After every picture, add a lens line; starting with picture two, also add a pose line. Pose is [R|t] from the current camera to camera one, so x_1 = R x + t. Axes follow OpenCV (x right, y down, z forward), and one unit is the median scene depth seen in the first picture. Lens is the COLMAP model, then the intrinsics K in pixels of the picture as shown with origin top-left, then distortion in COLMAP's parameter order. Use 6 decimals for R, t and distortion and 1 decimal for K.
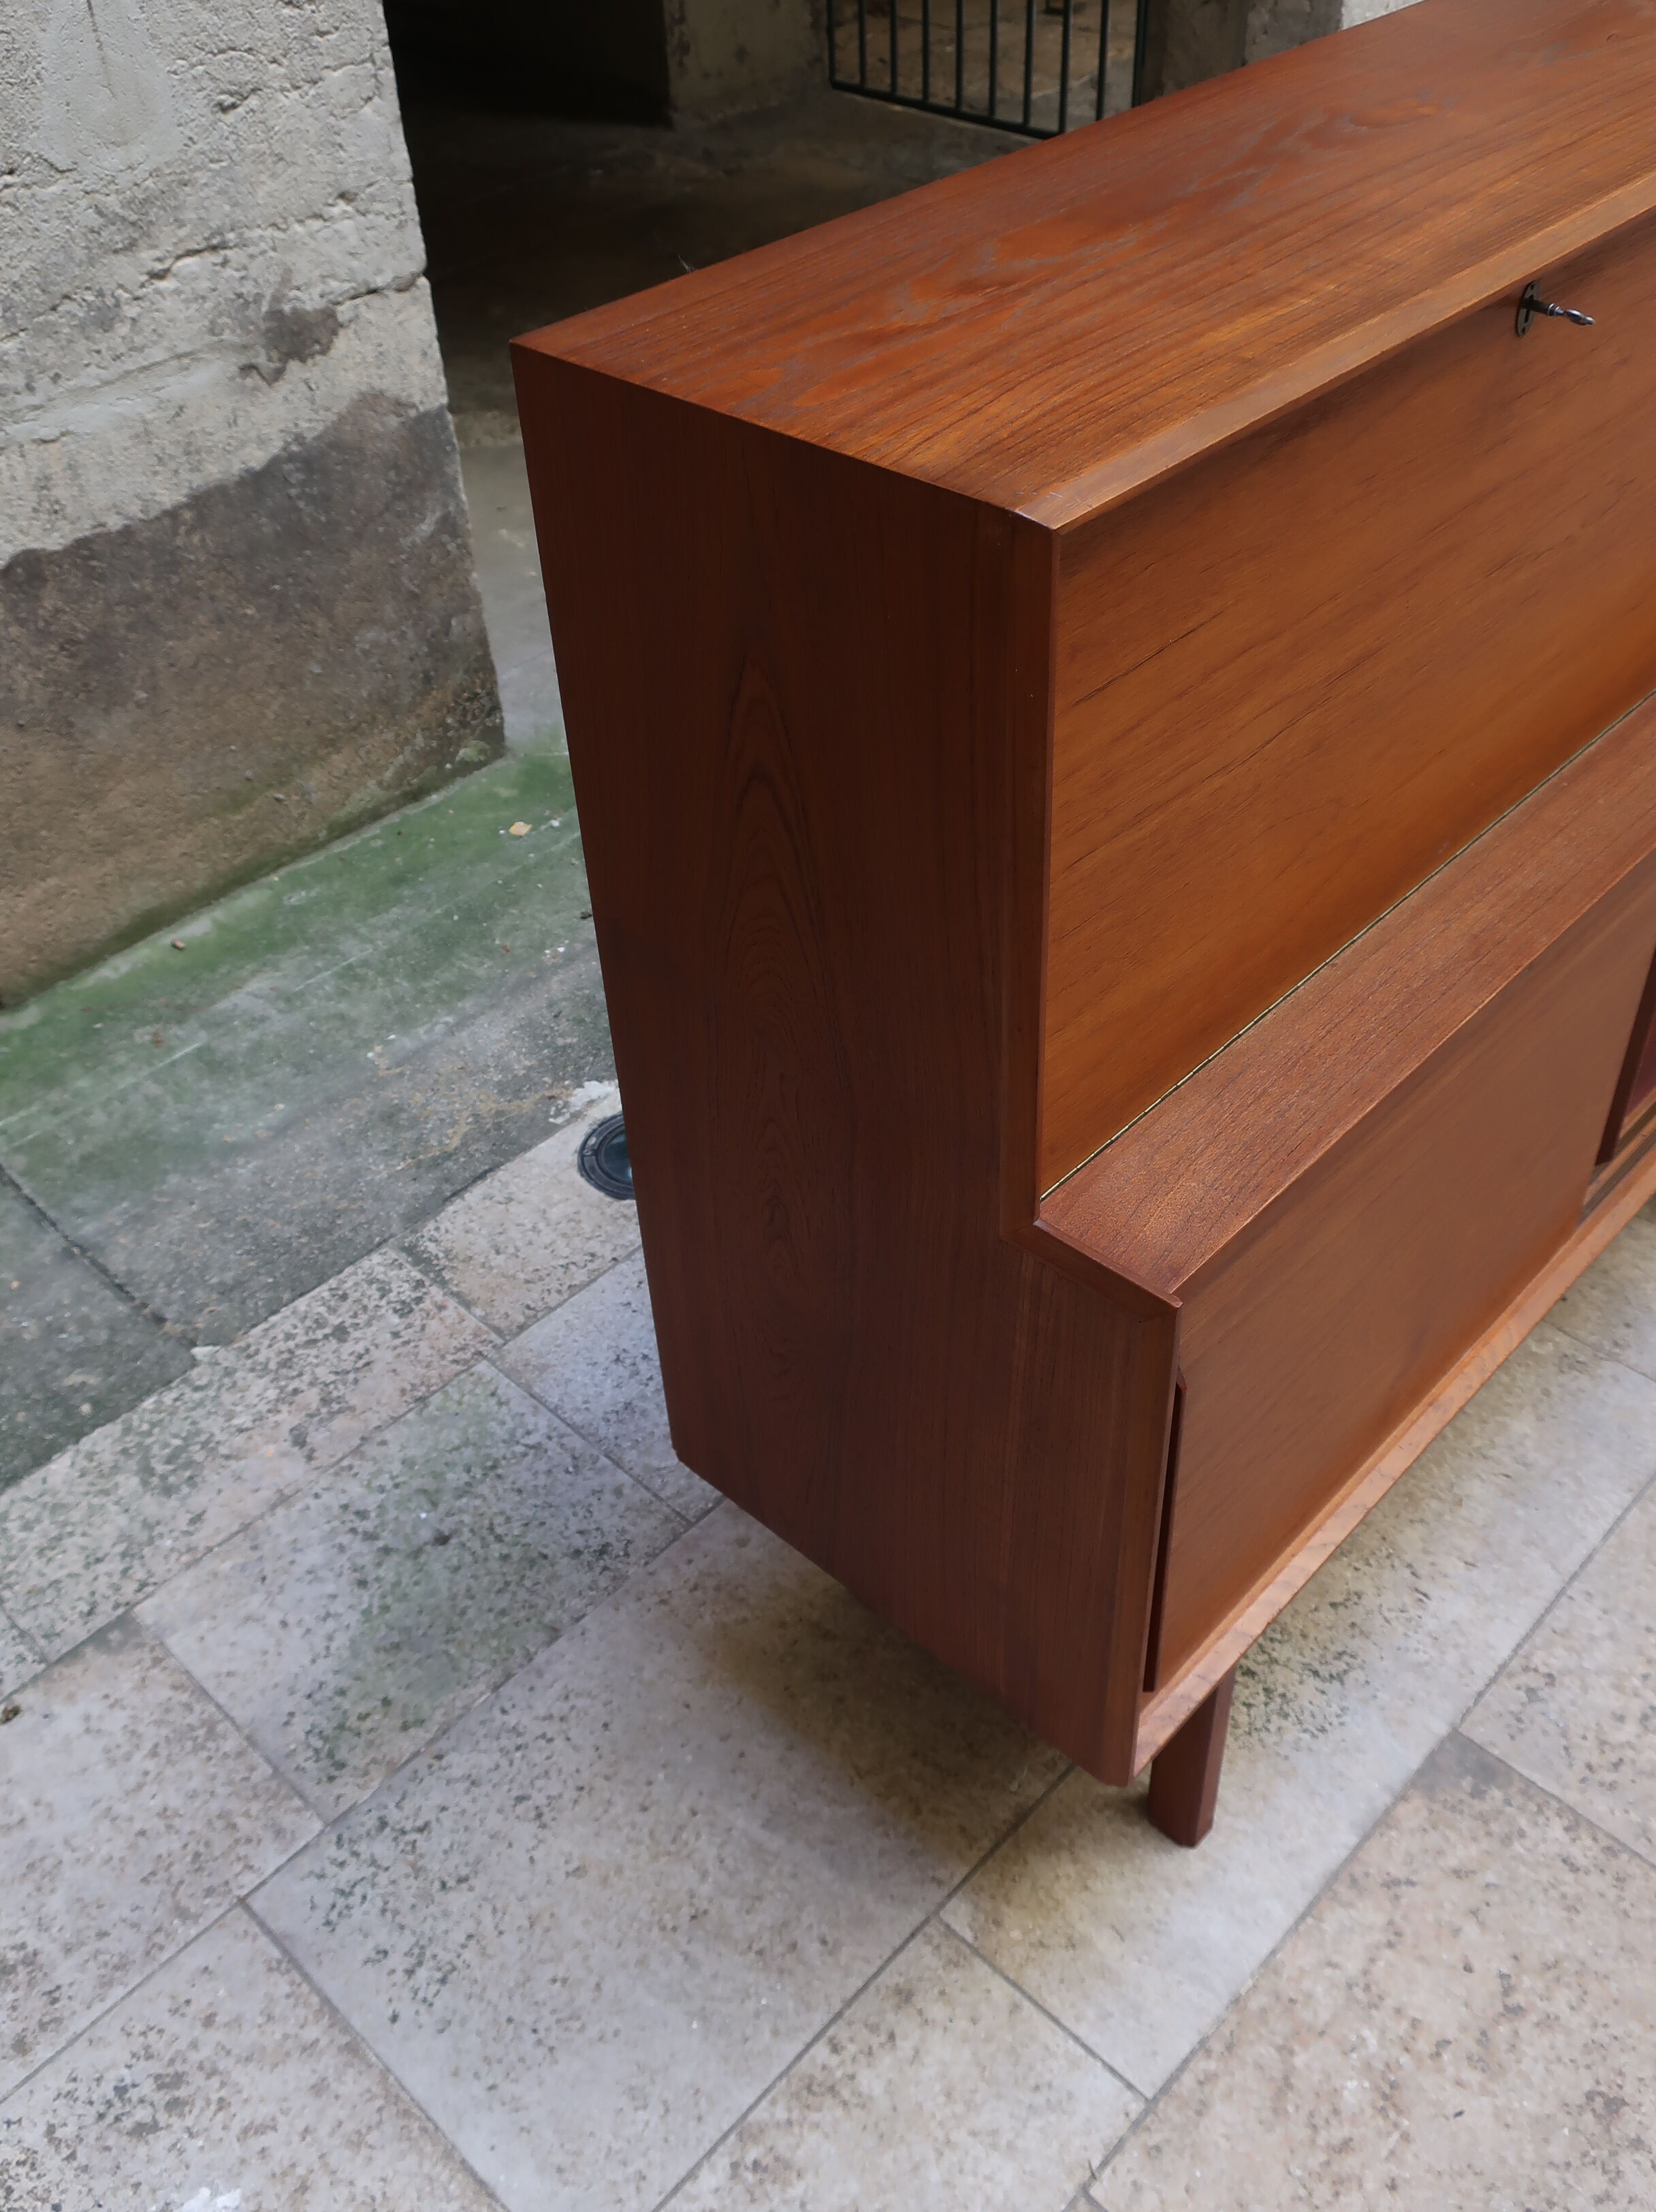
lens RADIAL K [[1964.6, 0, 828.0], [0, 1964.6, 1106.0], [0, 0, 1]] dist [0.012455, 0.009070]
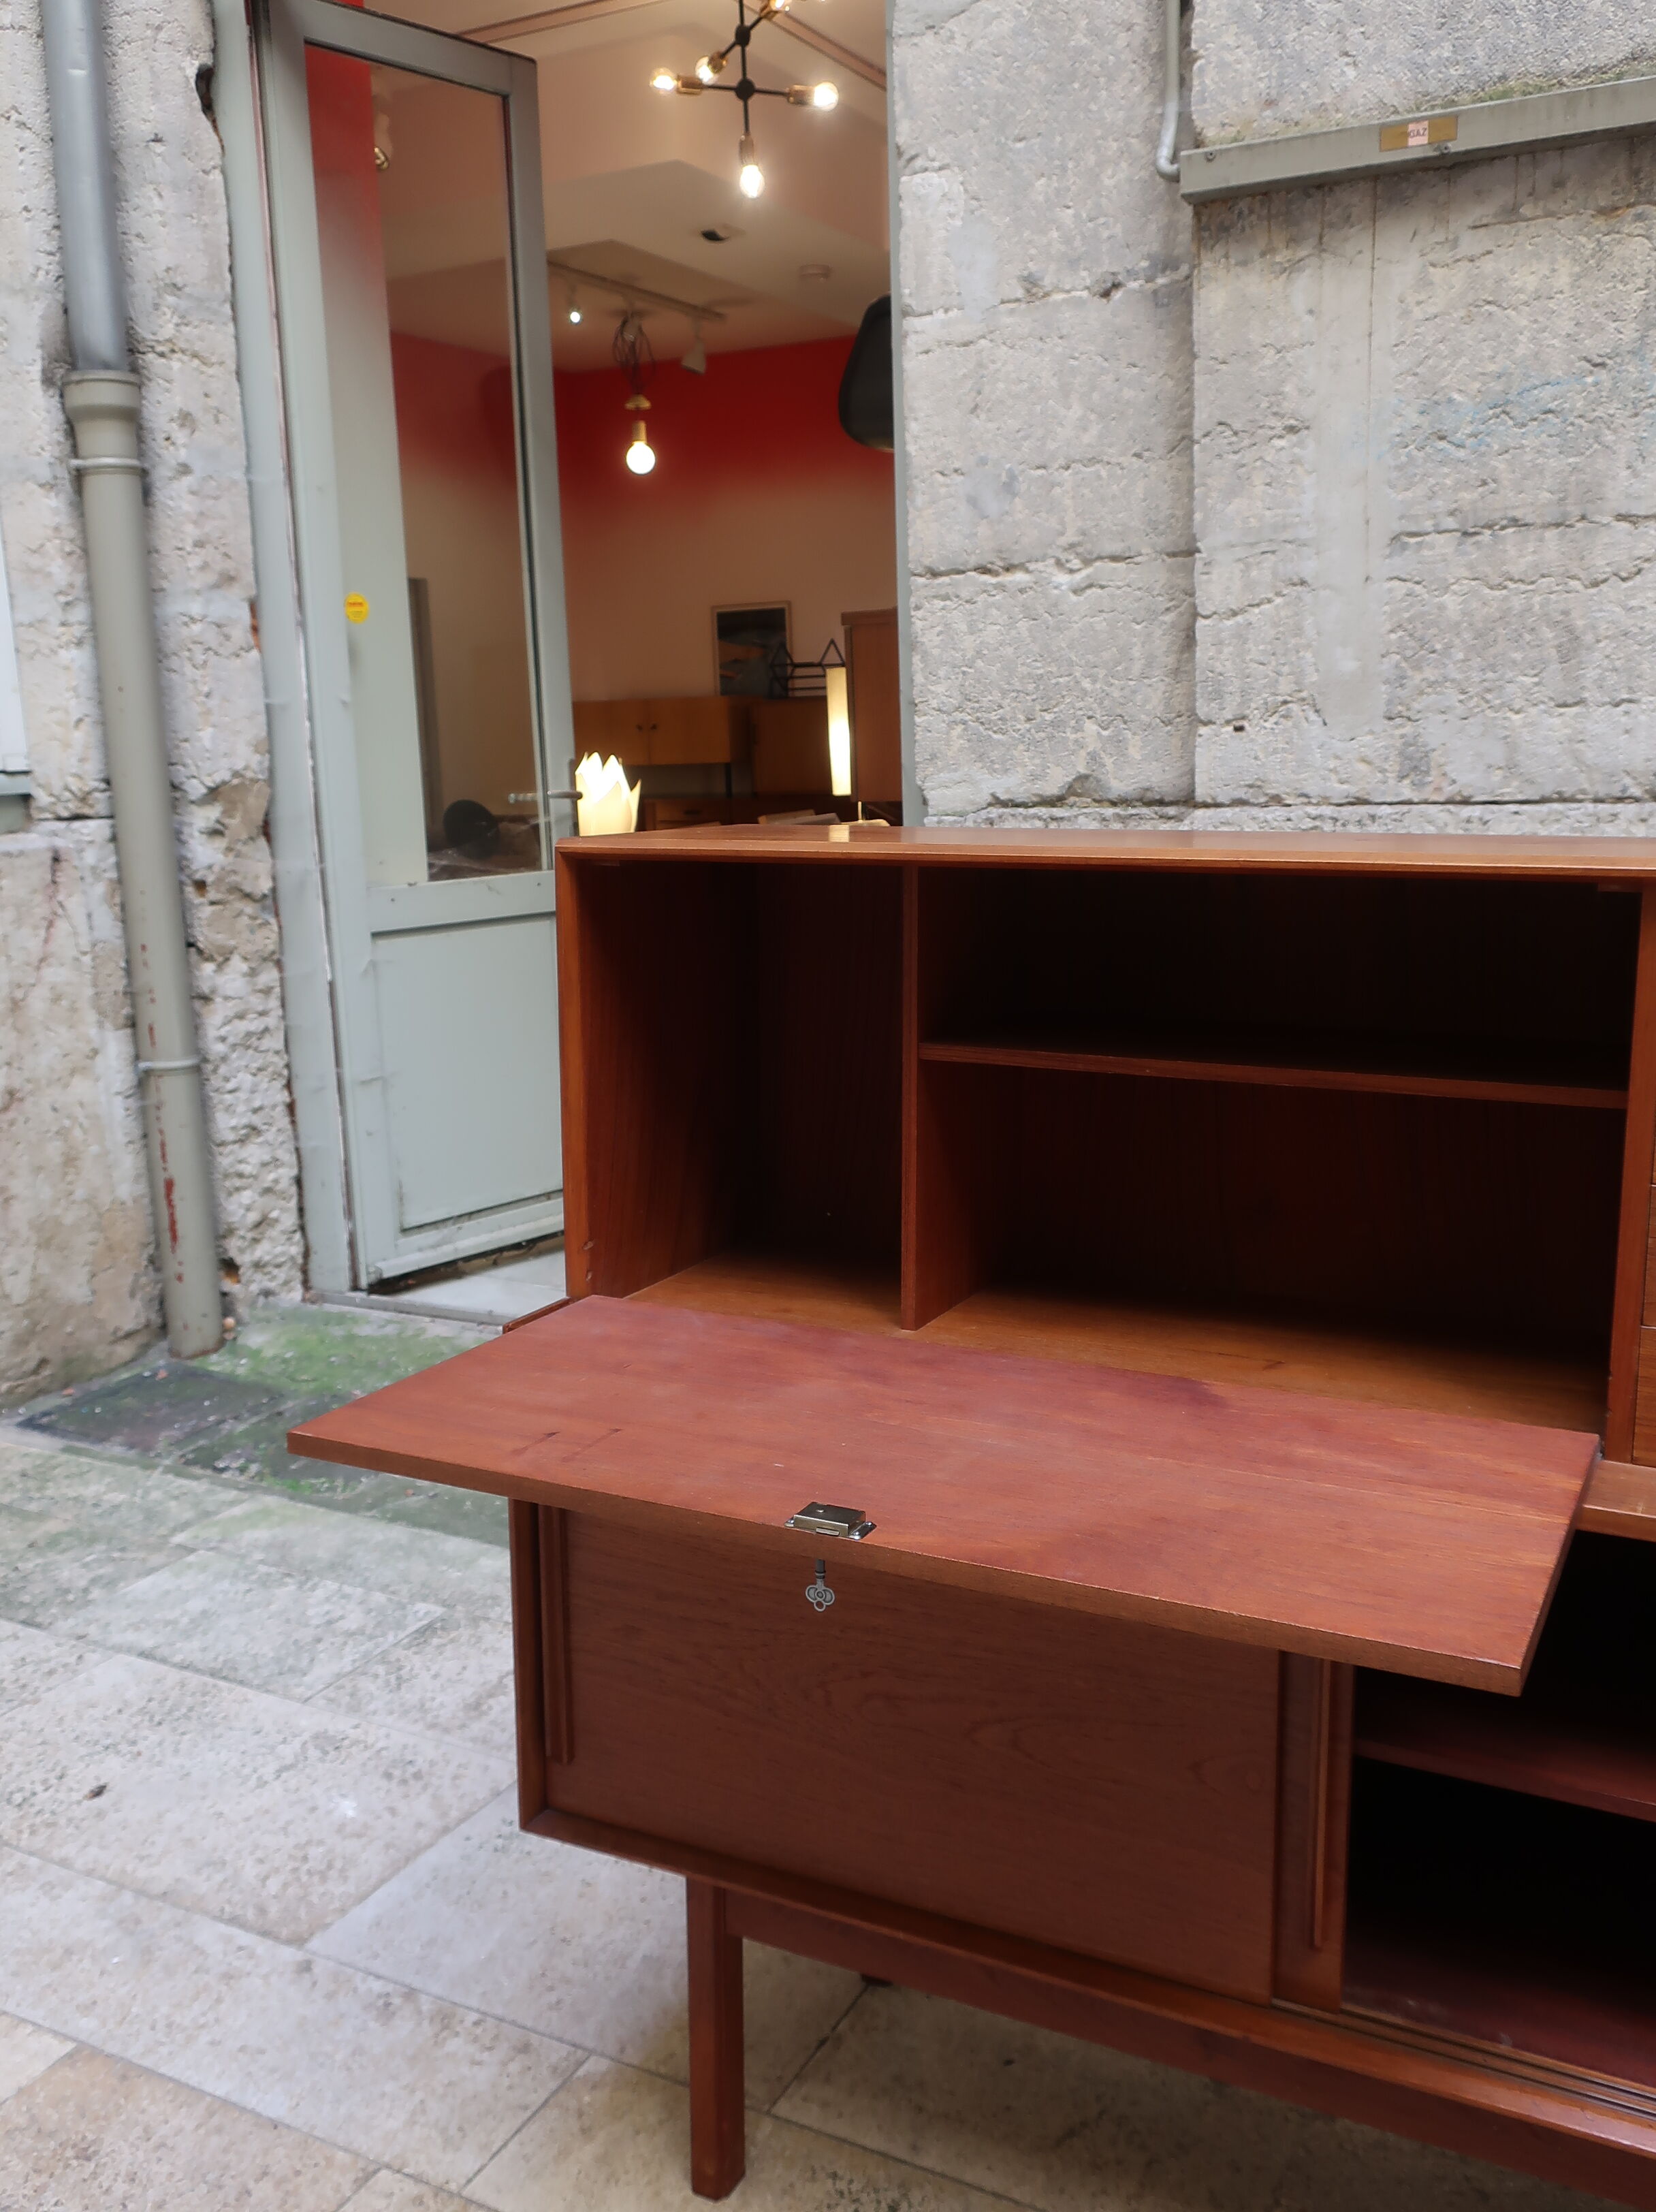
lens RADIAL K [[1974.7, 0, 832.3], [0, 1974.7, 1087.6], [0, 0, 1]] dist [0.006645, -0.006546]
pose [[0.287727, 0.202796, -0.935995, 1.127036], [-0.630885, 0.775443, -0.025926, -0.113224], [0.720554, 0.597965, 0.351057, 0.324932]]
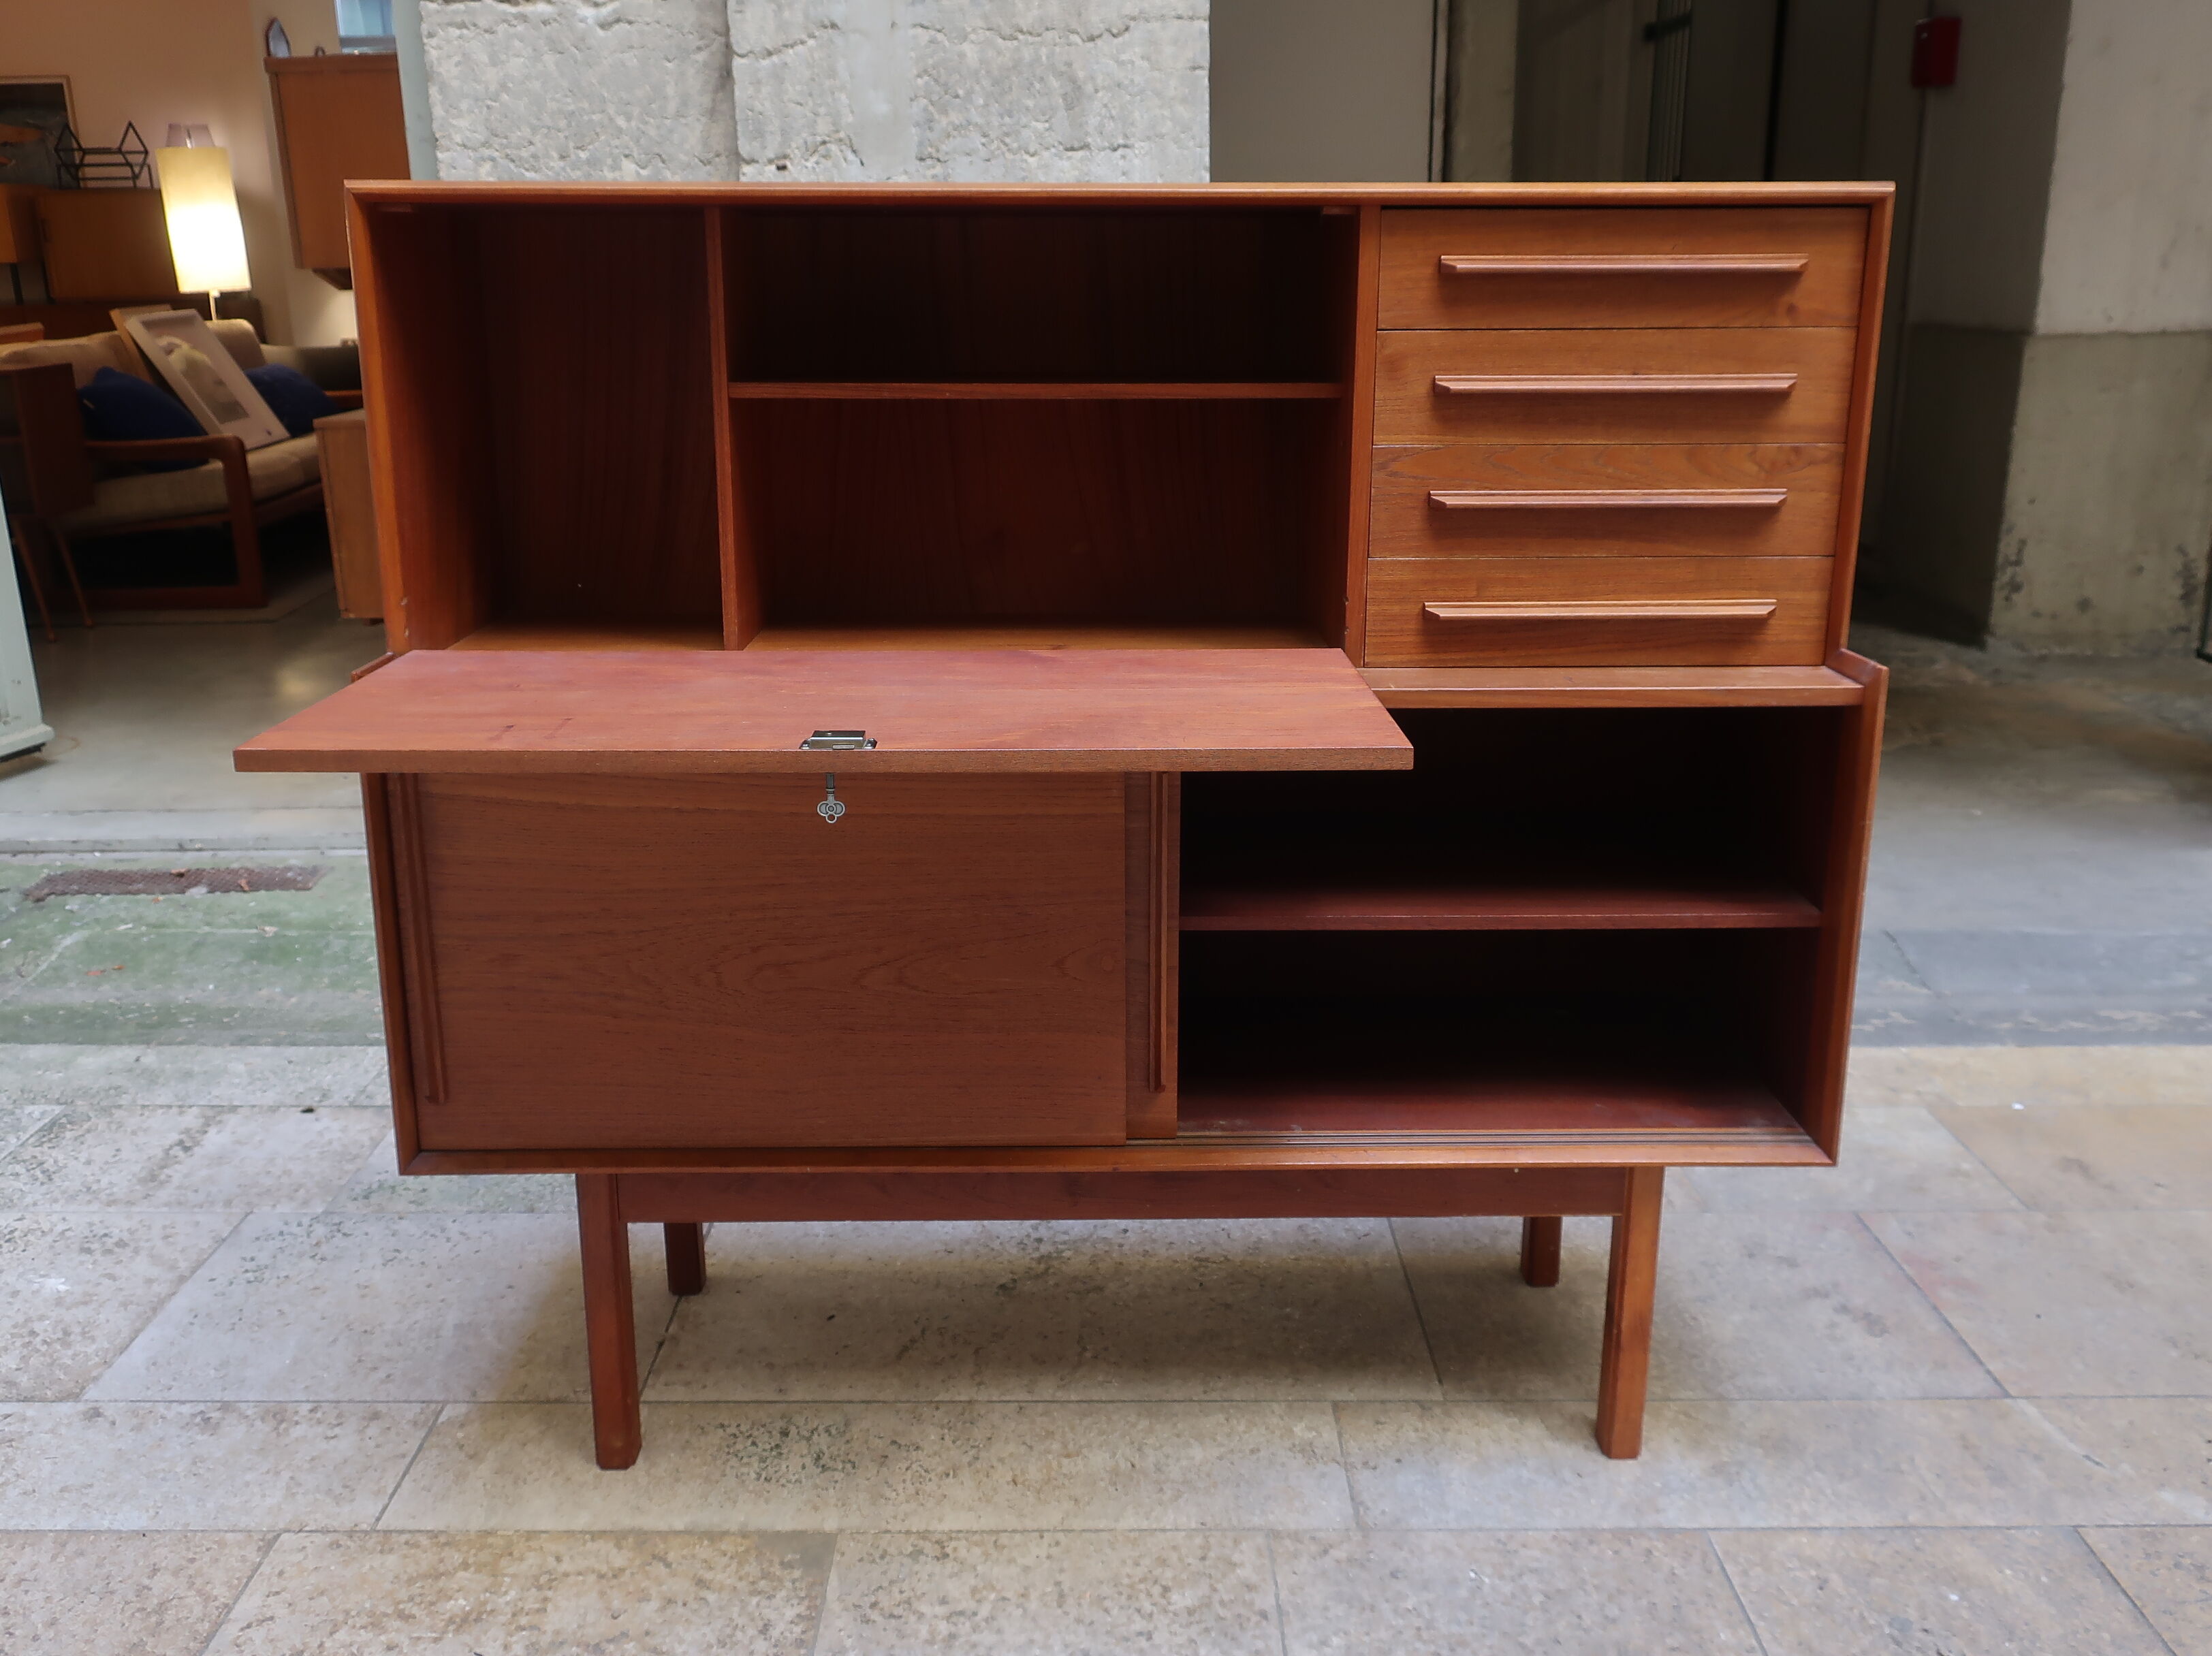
lens RADIAL K [[1974.7, 0, 1100.8], [0, 1974.7, 816.3], [0, 0, 1]] dist [0.006645, -0.006546]
pose [[0.694097, 0.229518, -0.682313, 1.135114], [-0.492636, 0.842560, -0.217721, 0.164395], [0.524919, 0.487252, 0.697887, 0.153001]]
